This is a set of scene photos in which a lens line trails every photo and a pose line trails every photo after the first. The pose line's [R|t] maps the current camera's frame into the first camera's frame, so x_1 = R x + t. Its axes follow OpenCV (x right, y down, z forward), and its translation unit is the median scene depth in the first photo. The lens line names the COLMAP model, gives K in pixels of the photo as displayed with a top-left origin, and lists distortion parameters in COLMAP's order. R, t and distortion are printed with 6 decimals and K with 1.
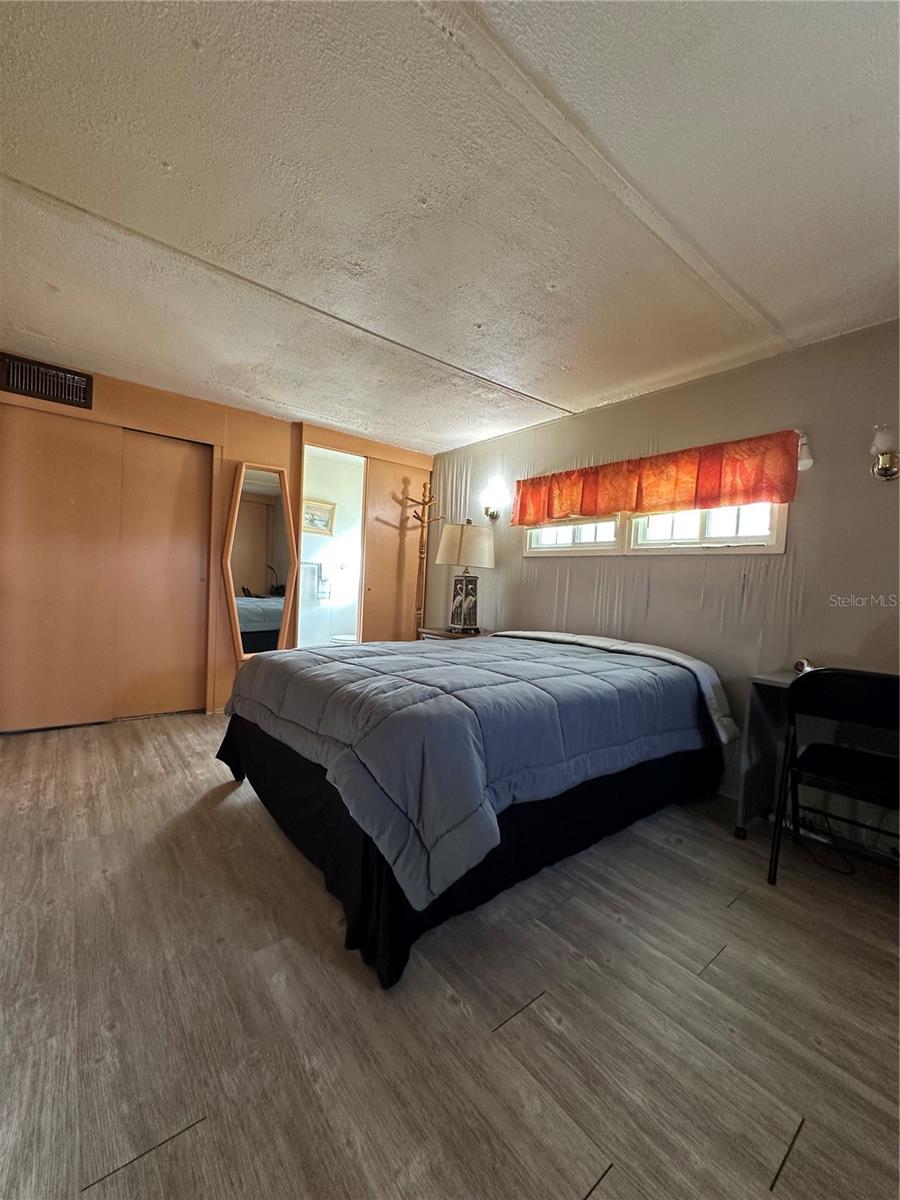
lens RADIAL K [[480.0, 0, 450.0], [0, 480.0, 600.0], [0, 0, 1]] dist [-0.001949, 0.000506]
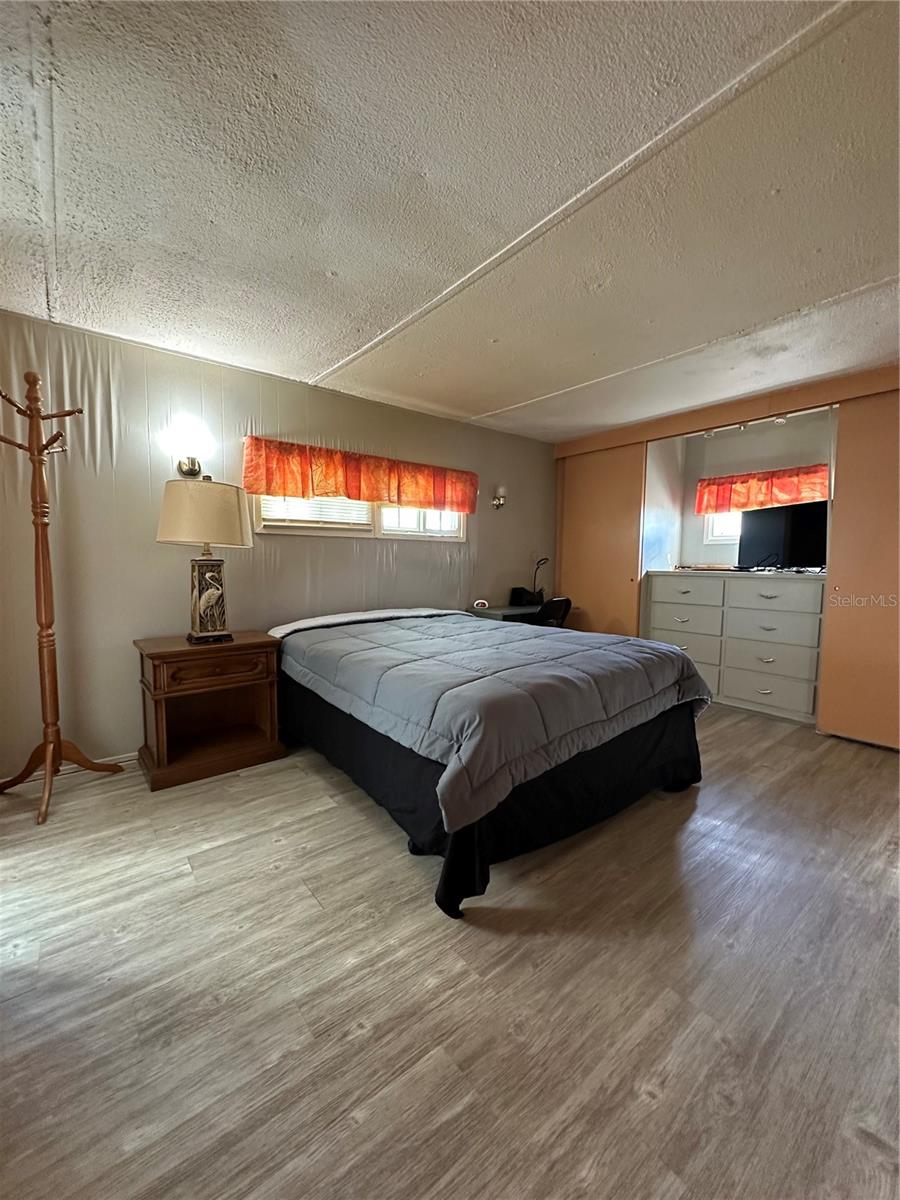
lens RADIAL K [[497.5, 0, 450.0], [0, 497.5, 600.0], [0, 0, 1]] dist [-0.003008, -0.000206]
pose [[-0.019722, -0.115684, 0.993090, -0.910666], [0.034734, 0.992605, 0.116317, -0.084451], [-0.999202, 0.036788, -0.015558, 0.900803]]
